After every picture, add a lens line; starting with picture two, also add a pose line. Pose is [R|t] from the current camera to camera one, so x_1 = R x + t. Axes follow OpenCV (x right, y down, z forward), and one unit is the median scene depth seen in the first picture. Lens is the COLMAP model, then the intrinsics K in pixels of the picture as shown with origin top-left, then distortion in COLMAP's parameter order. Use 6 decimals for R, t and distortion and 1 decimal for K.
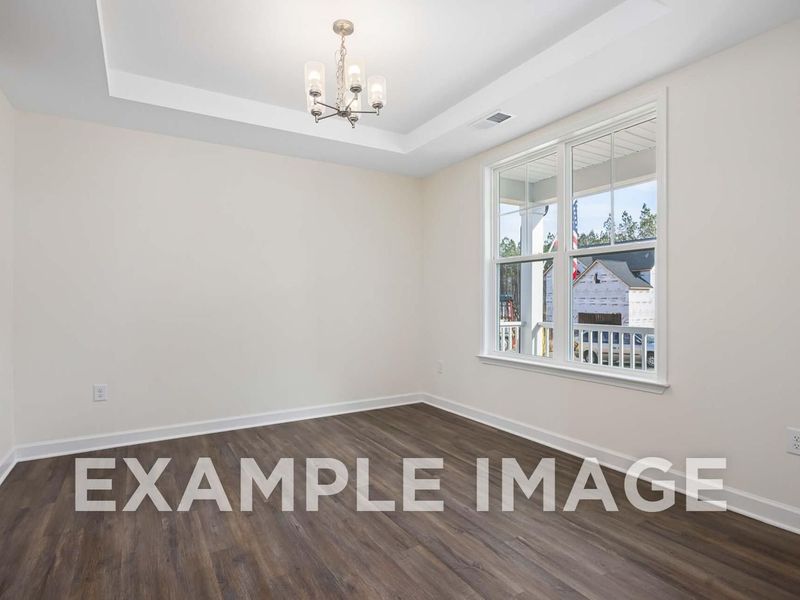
lens RADIAL K [[434.2, 0, 400.5], [0, 434.2, 298.9], [0, 0, 1]] dist [0.005063, -0.000289]
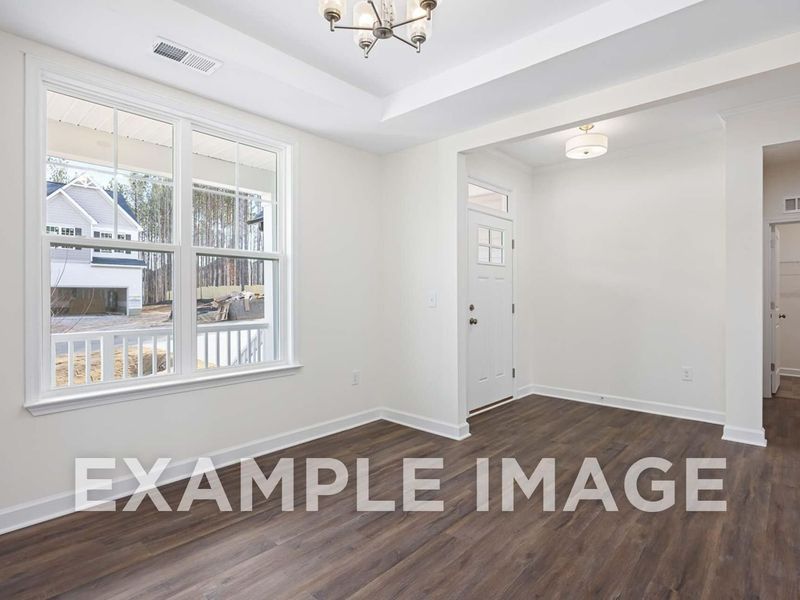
lens RADIAL K [[430.9, 0, 400.5], [0, 430.9, 302.5], [0, 0, 1]] dist [0.012073, 0.000696]
pose [[-0.289145, -0.009357, 0.957240, -0.698688], [-0.007316, 0.999945, 0.007564, -0.005394], [-0.957257, -0.004816, -0.289197, 1.052446]]
